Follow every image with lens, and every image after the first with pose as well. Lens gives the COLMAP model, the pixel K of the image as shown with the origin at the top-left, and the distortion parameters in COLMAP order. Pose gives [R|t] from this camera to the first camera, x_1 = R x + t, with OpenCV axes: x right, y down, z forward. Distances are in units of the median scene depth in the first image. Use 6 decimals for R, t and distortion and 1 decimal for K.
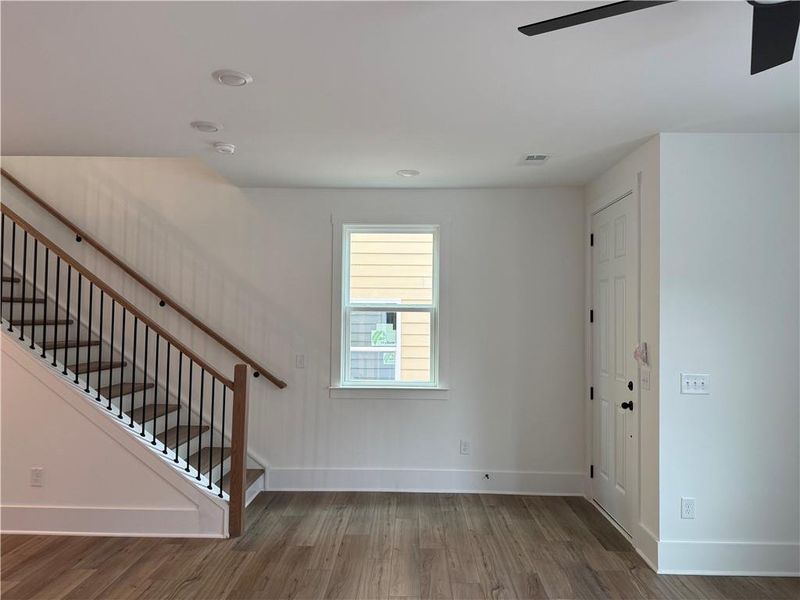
lens RADIAL K [[571.3, 0, 401.6], [0, 571.3, 296.4], [0, 0, 1]] dist [0.001998, -0.000449]
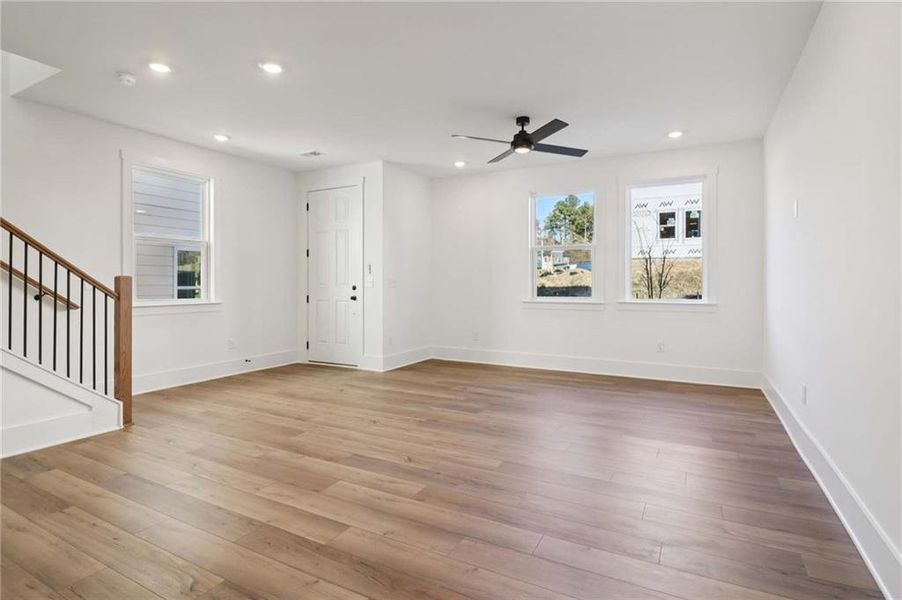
lens RADIAL K [[453.5, 0, 454.5], [0, 453.5, 288.0], [0, 0, 1]] dist [-0.005460, -0.001203]
pose [[0.449239, -0.016128, 0.893266, -0.798120], [-0.025641, 0.999192, 0.030936, 0.101920], [-0.893043, -0.036802, 0.448463, 0.027458]]
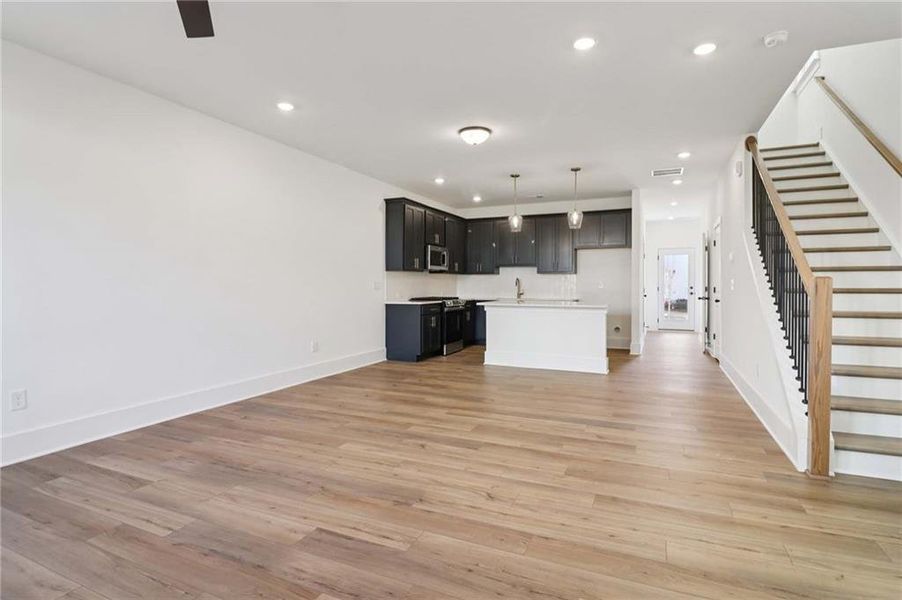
lens RADIAL K [[453.5, 0, 454.5], [0, 453.5, 288.0], [0, 0, 1]] dist [-0.005460, -0.001203]
pose [[-0.383821, -0.003345, -0.923401, 0.539406], [0.026936, 0.999527, -0.014816, 0.135357], [0.923014, -0.030559, -0.383550, 0.778653]]
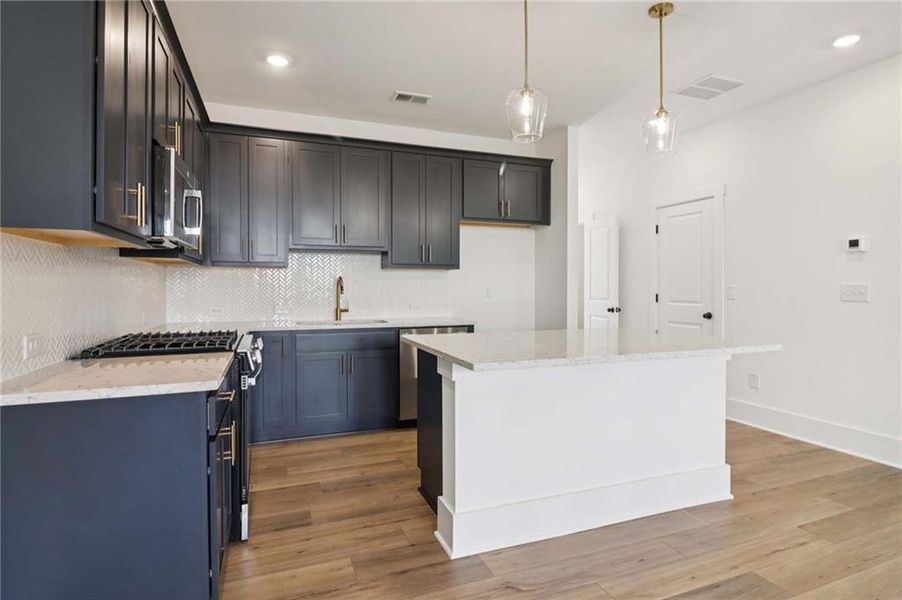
lens RADIAL K [[470.5, 0, 453.5], [0, 470.5, 293.8], [0, 0, 1]] dist [0.002156, -0.000124]
pose [[0.378227, 0.004203, -0.925703, -0.538431], [0.033964, 0.999253, 0.018414, 0.090253], [0.925089, -0.038405, 0.377802, 0.059374]]
